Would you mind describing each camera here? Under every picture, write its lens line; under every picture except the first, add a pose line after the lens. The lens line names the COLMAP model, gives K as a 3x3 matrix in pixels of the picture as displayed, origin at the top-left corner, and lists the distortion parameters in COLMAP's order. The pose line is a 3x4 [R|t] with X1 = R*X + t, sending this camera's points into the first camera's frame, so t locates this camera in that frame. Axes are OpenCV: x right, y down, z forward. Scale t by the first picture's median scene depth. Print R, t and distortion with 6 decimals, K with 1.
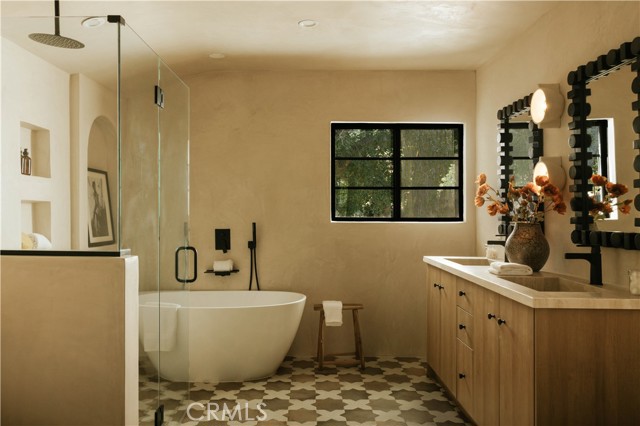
lens RADIAL K [[534.1, 0, 318.6], [0, 534.1, 215.7], [0, 0, 1]] dist [0.070339, -0.001632]
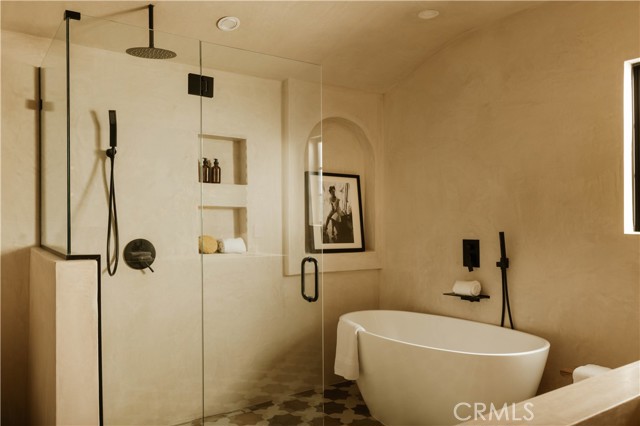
lens RADIAL K [[534.1, 0, 318.6], [0, 534.1, 215.7], [0, 0, 1]] dist [0.070339, -0.001632]
pose [[0.576792, -0.009411, -0.816837, 0.319468], [-0.005161, 0.999872, -0.015164, 0.003891], [0.816875, 0.012962, 0.576670, 0.387312]]
